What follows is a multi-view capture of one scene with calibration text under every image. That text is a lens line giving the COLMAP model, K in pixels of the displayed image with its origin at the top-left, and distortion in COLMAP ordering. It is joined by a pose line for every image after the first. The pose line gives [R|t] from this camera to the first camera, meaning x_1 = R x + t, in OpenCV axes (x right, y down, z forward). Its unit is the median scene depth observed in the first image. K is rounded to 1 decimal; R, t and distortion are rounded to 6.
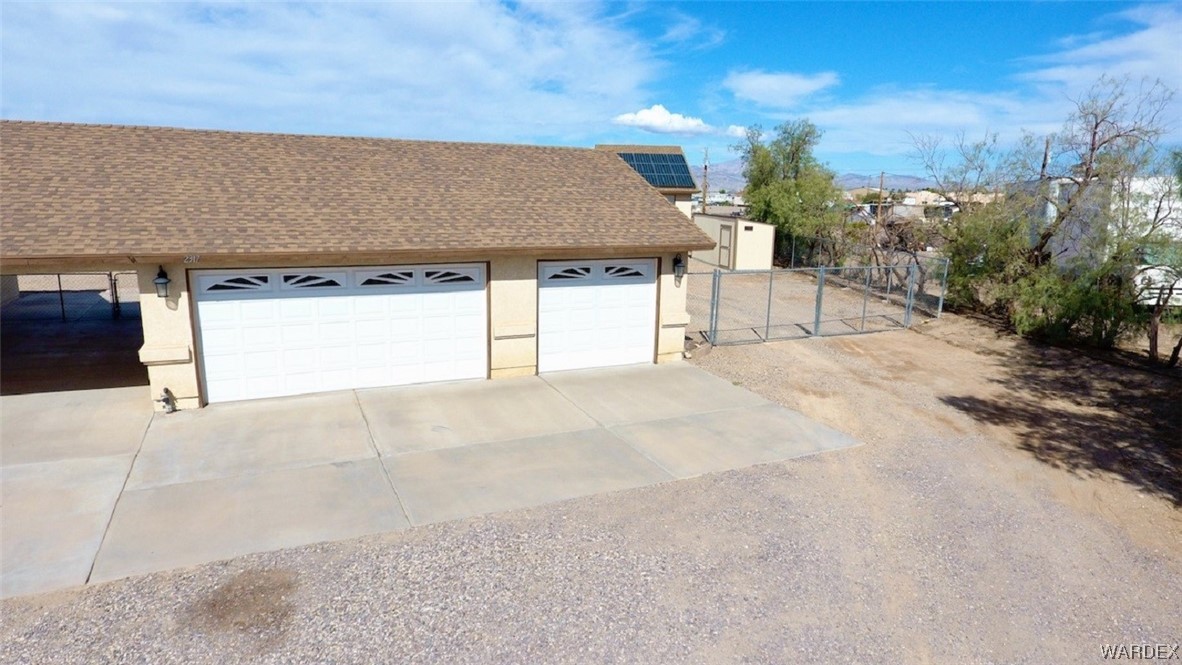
lens RADIAL K [[697.3, 0, 589.5], [0, 697.3, 336.5], [0, 0, 1]] dist [-0.006388, 0.000539]
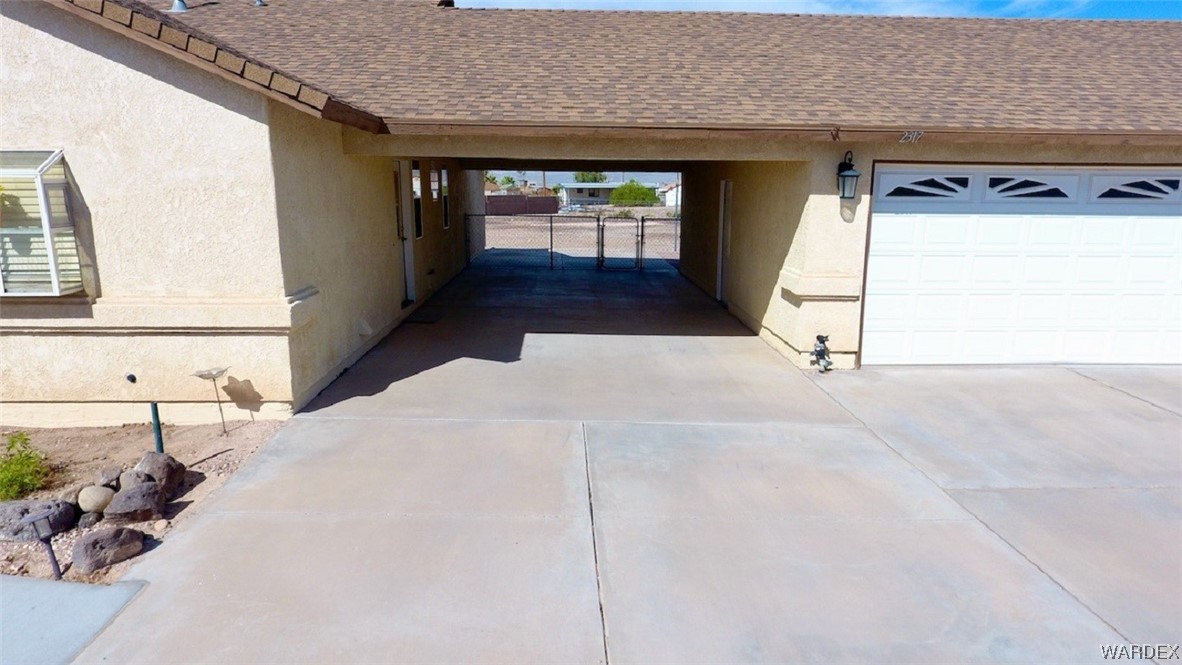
lens RADIAL K [[710.9, 0, 583.4], [0, 710.9, 335.6], [0, 0, 1]] dist [-0.006513, -0.001399]
pose [[0.915324, 0.065811, -0.397305, -0.464487], [-0.067773, 0.997659, 0.009119, 0.071529], [0.396975, 0.018580, 0.917641, 0.219593]]
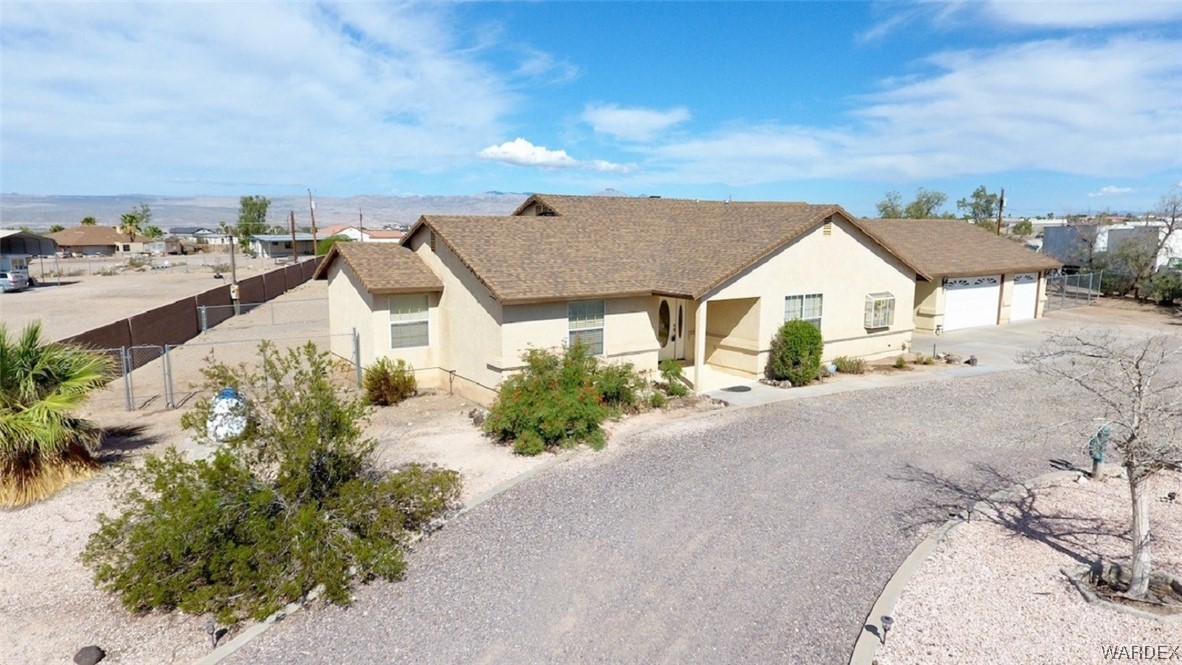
lens RADIAL K [[709.1, 0, 592.8], [0, 709.1, 339.8], [0, 0, 1]] dist [-0.005618, -0.000995]
pose [[0.983471, -0.046679, 0.174947, -1.978014], [0.054469, 0.997714, -0.039993, 0.140031], [-0.172680, 0.048861, 0.983765, -1.144505]]
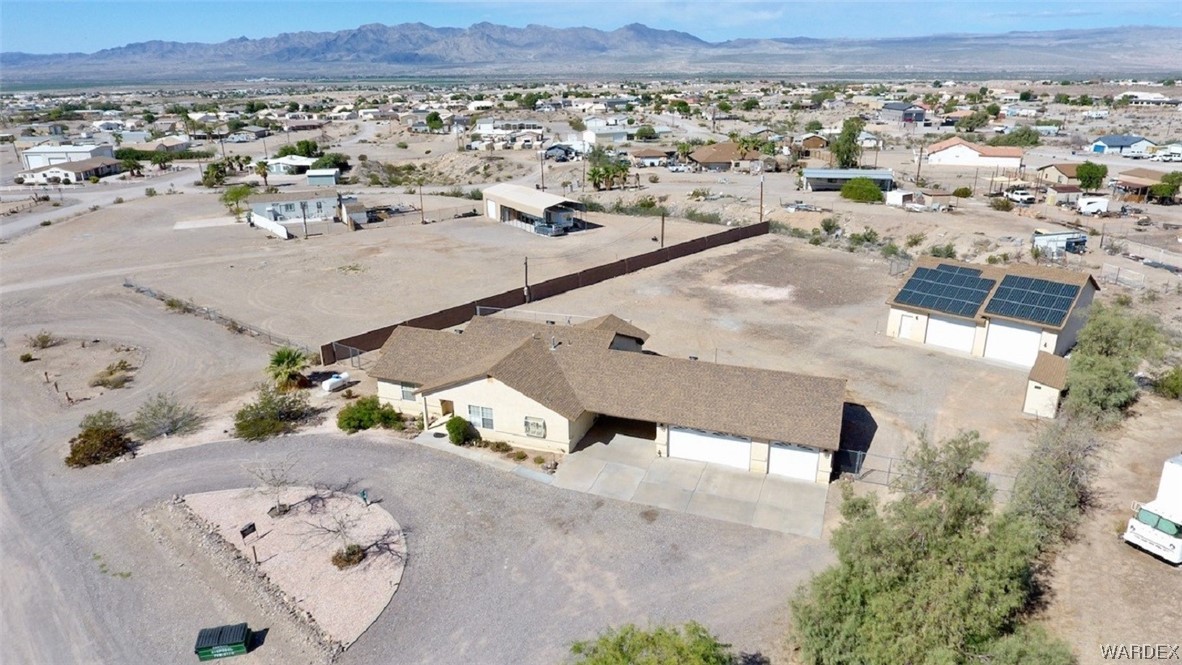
lens RADIAL K [[734.8, 0, 593.5], [0, 734.8, 332.9], [0, 0, 1]] dist [-0.000663, -0.000442]
pose [[0.698287, 0.215142, -0.682722, 1.472756], [-0.125469, 0.975786, 0.179164, -1.038320], [0.704736, -0.039447, 0.708372, -1.750442]]
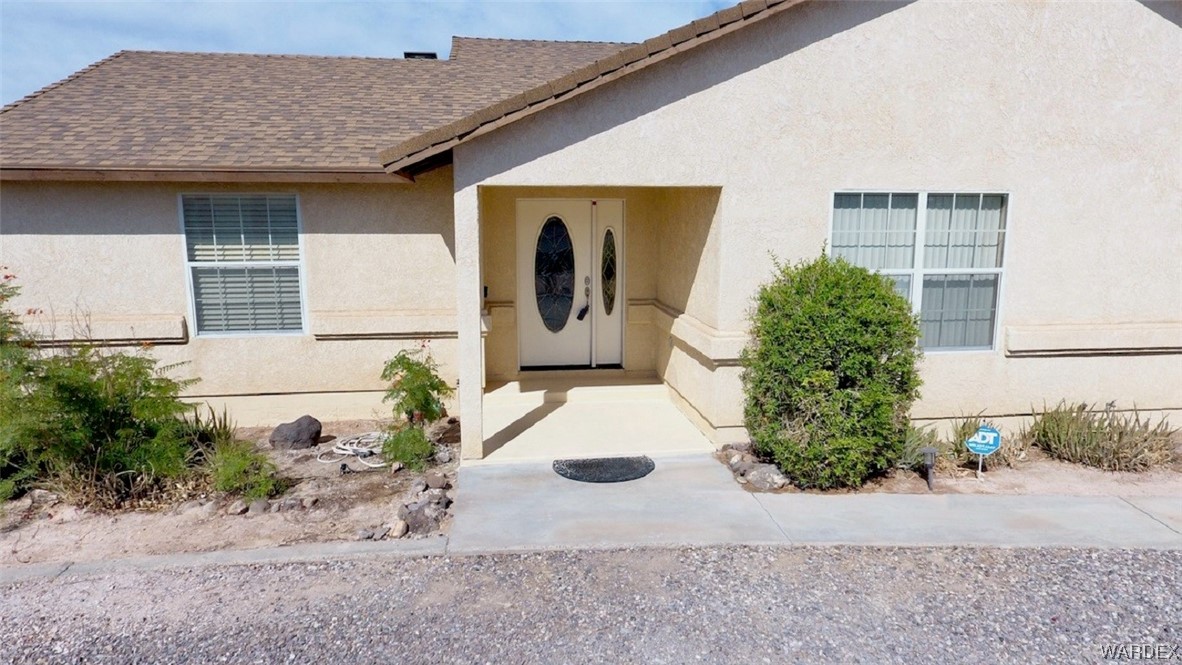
lens RADIAL K [[710.9, 0, 583.4], [0, 710.9, 335.6], [0, 0, 1]] dist [-0.006513, -0.001399]
pose [[0.952219, 0.027525, -0.304173, -1.296463], [-0.042023, 0.998266, -0.041221, 0.130504], [0.302511, 0.052033, 0.951725, -0.199609]]
